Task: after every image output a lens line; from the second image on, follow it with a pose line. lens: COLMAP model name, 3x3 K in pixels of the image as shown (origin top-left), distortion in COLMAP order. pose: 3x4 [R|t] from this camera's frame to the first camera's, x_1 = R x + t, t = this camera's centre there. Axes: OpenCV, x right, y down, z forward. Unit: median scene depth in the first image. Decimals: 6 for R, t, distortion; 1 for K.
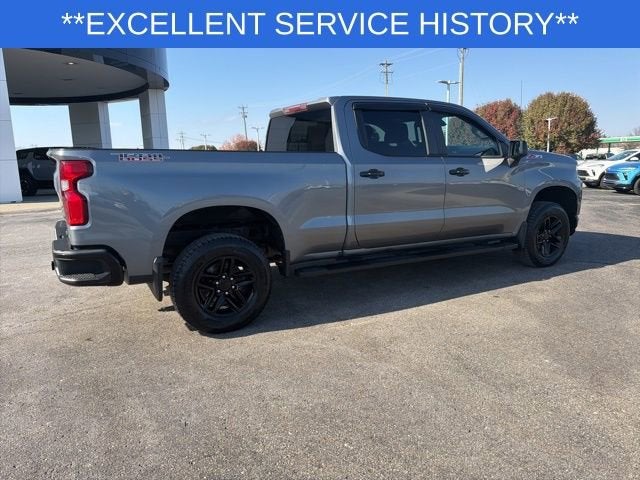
lens RADIAL K [[450.9, 0, 313.8], [0, 450.9, 231.2], [0, 0, 1]] dist [0.079572, -0.114578]
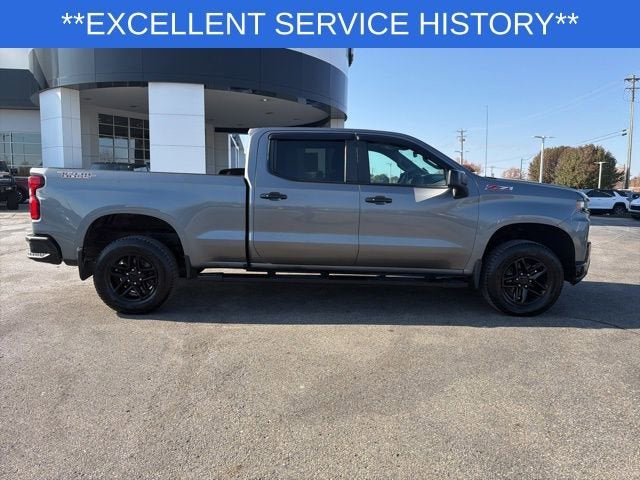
lens RADIAL K [[450.9, 0, 313.8], [0, 450.9, 231.2], [0, 0, 1]] dist [0.079572, -0.114578]
pose [[0.893463, 0.080256, -0.441908, 0.715276], [-0.105499, 0.993878, -0.032801, -0.016359], [0.436571, 0.075928, 0.896460, 0.059993]]
